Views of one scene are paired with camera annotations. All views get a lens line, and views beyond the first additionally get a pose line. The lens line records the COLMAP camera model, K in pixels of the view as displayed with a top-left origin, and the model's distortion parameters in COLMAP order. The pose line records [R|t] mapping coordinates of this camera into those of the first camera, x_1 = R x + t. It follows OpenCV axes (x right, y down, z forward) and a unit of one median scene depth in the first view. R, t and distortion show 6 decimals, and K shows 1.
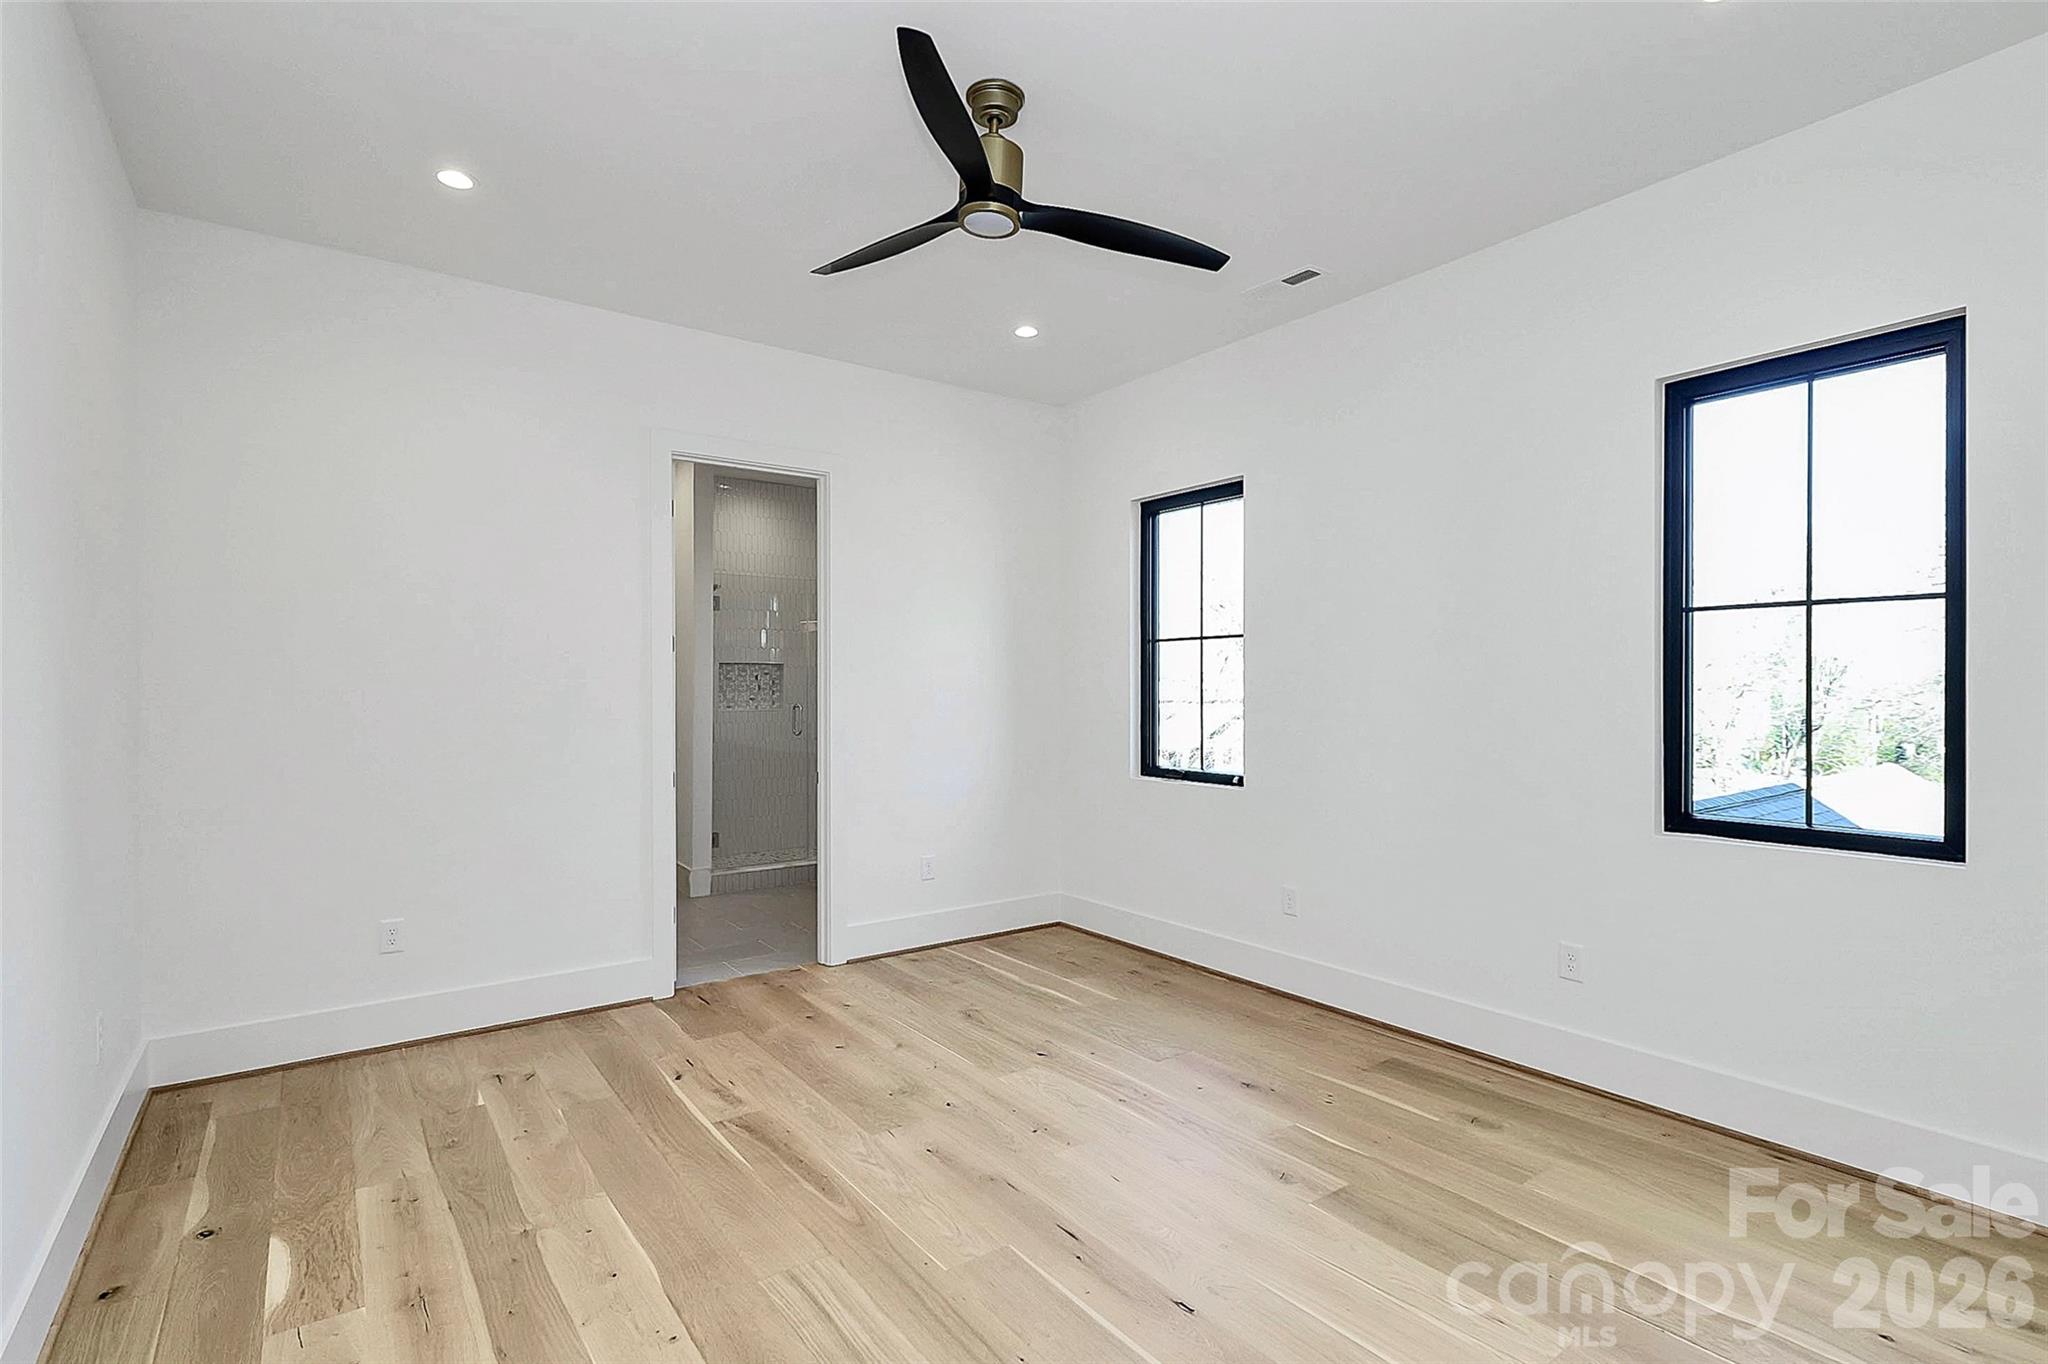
lens RADIAL K [[962.8, 0, 1025.1], [0, 962.8, 693.2], [0, 0, 1]] dist [0.032865, 0.000421]
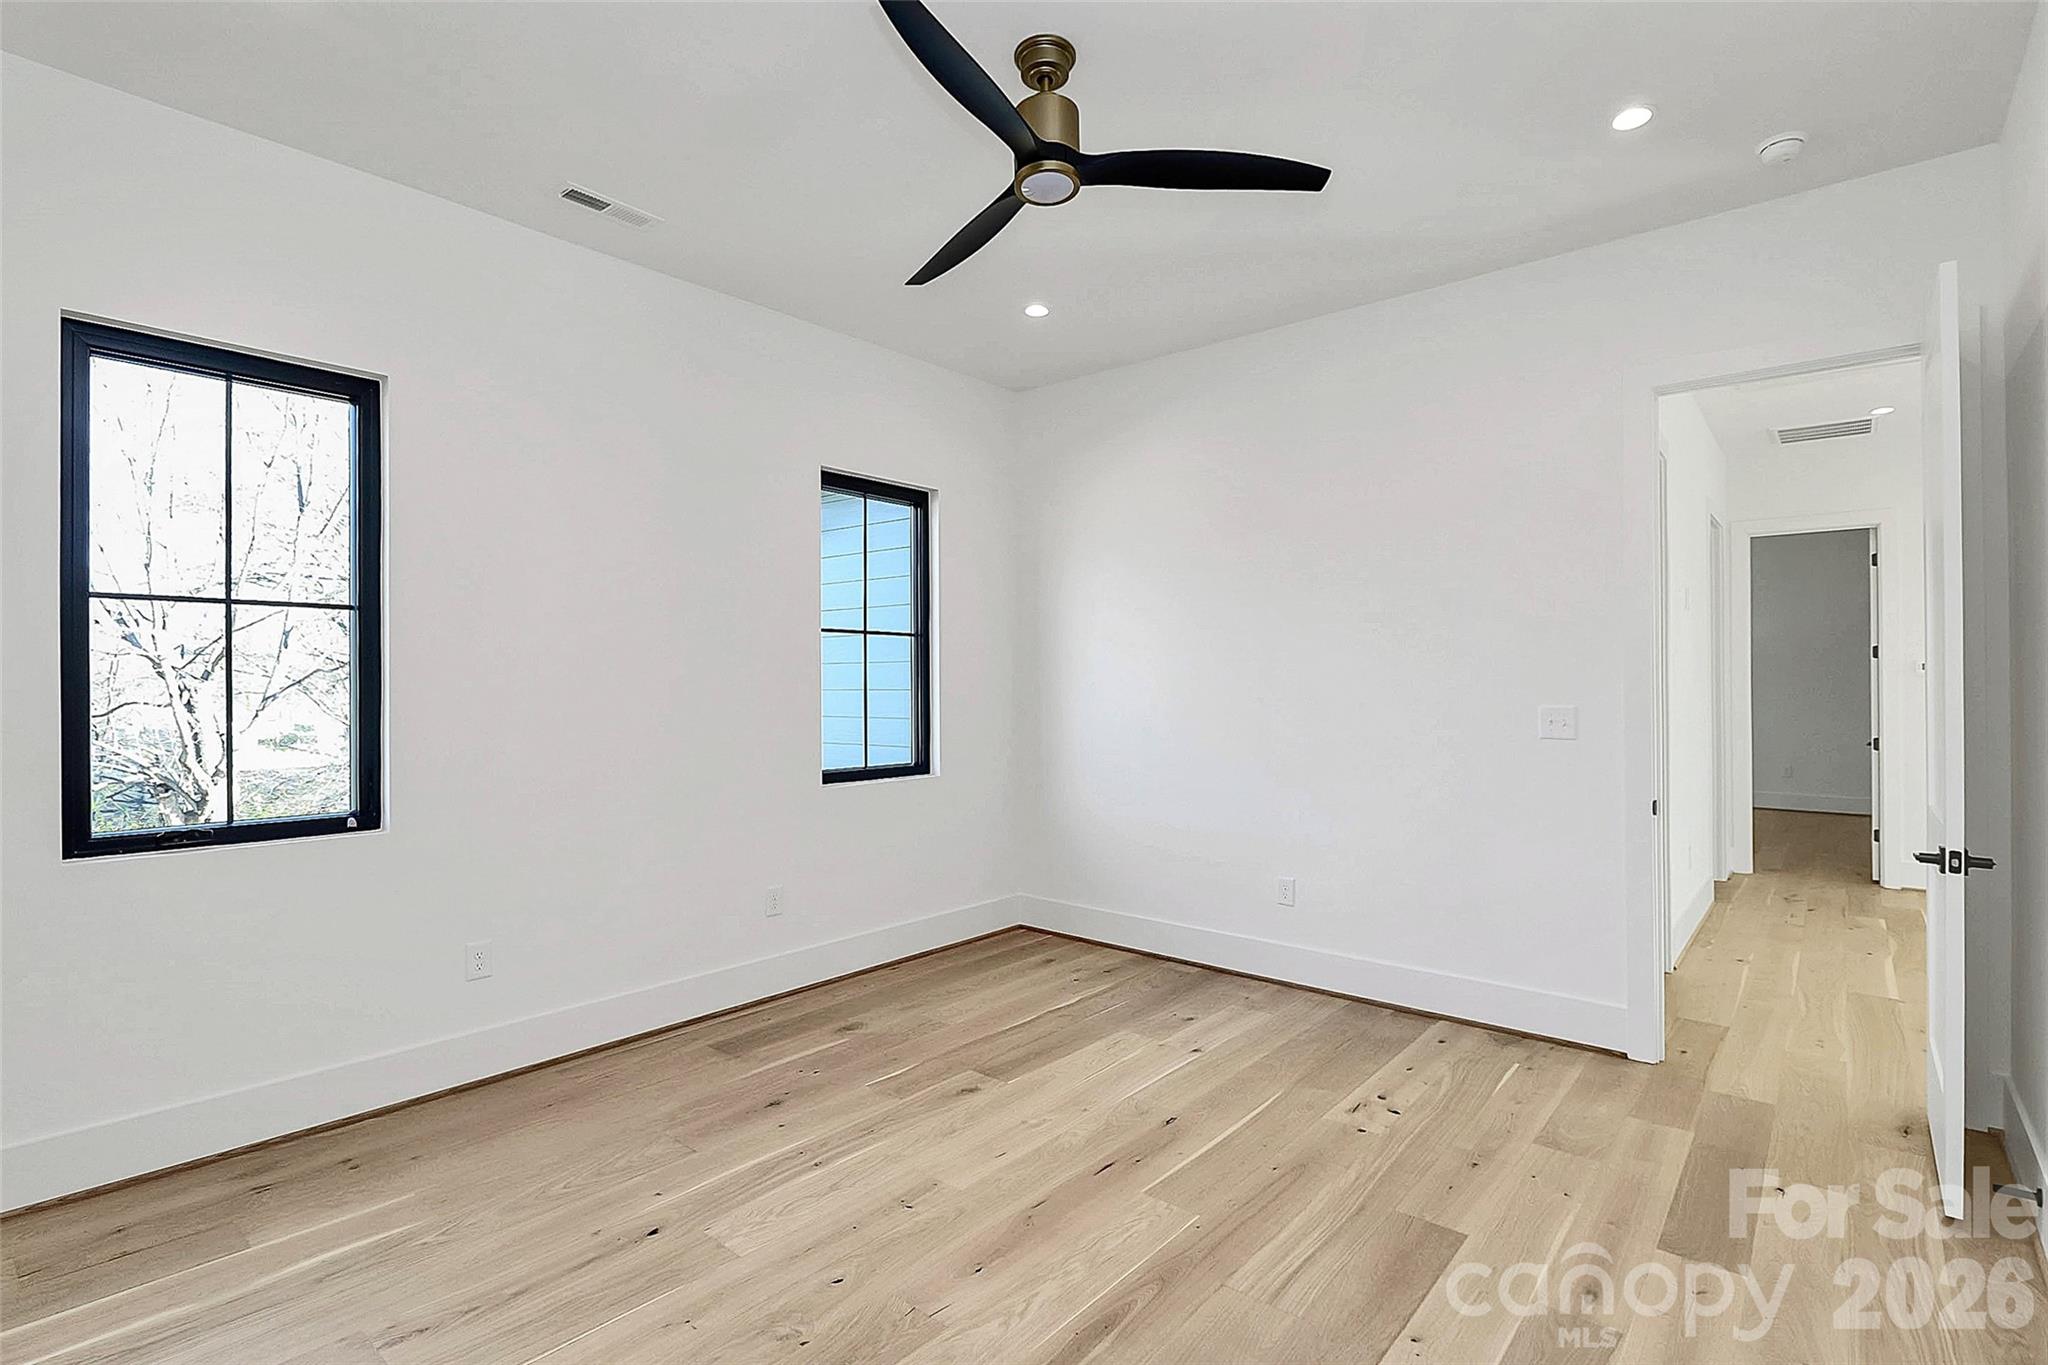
lens RADIAL K [[971.7, 0, 1017.3], [0, 971.7, 676.6], [0, 0, 1]] dist [-0.017107, -0.000336]
pose [[-0.213324, 0.009743, 0.976933, -0.608085], [0.007585, 0.999937, -0.008316, -0.002115], [-0.976952, 0.005636, -0.213384, 0.789238]]
